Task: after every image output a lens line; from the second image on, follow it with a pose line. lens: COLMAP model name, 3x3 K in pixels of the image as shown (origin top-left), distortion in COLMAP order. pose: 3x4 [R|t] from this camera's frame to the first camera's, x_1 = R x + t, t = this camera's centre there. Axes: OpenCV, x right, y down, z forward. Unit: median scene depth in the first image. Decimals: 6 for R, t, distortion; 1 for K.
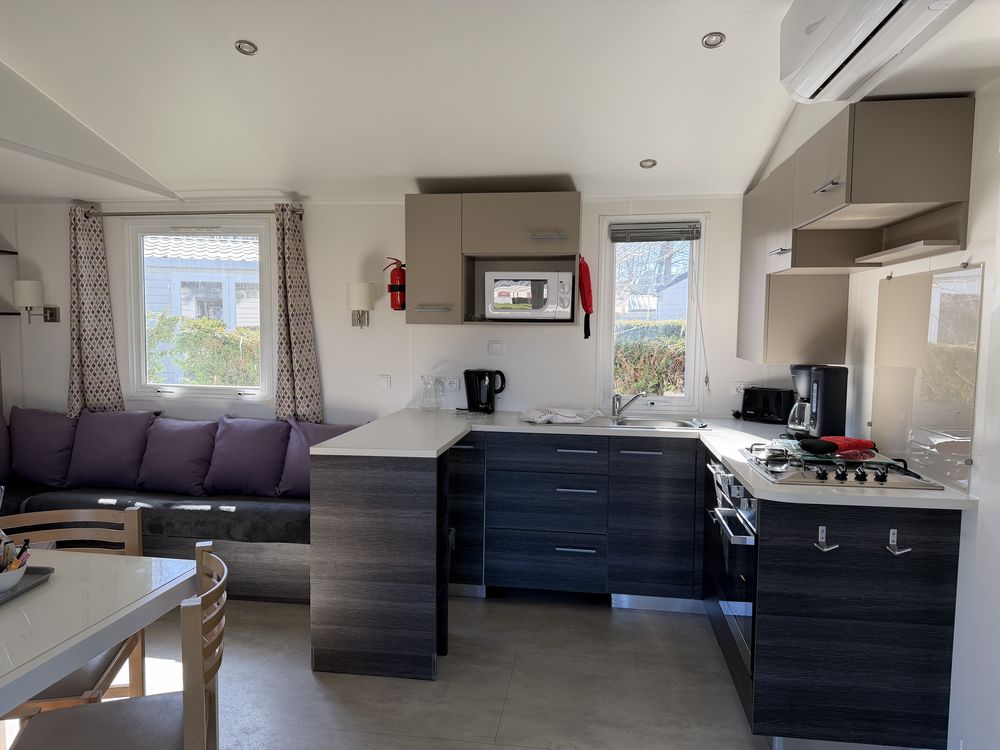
lens RADIAL K [[712.1, 0, 500.0], [0, 712.1, 375.0], [0, 0, 1]] dist [0.088530, -0.112362]
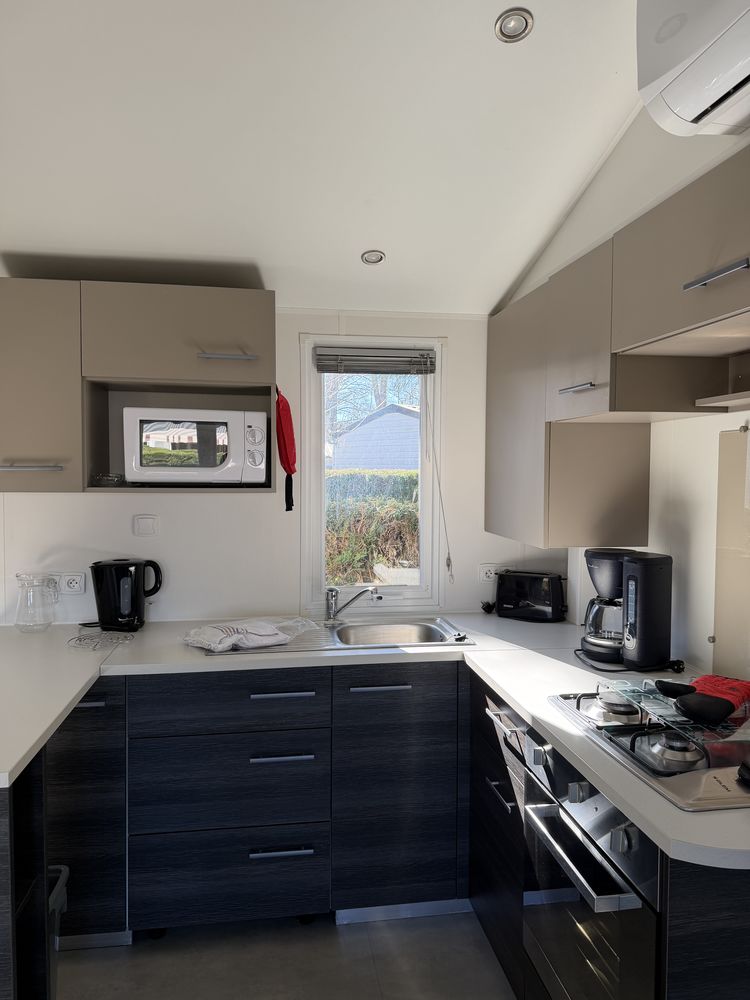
lens RADIAL K [[703.1, 0, 386.7], [0, 703.1, 503.6], [0, 0, 1]] dist [0.147089, -0.231975]
pose [[0.952893, -0.016958, 0.302832, 0.007573], [0.023268, 0.999581, -0.017238, -0.044923], [-0.302413, 0.023472, 0.952888, 0.339688]]
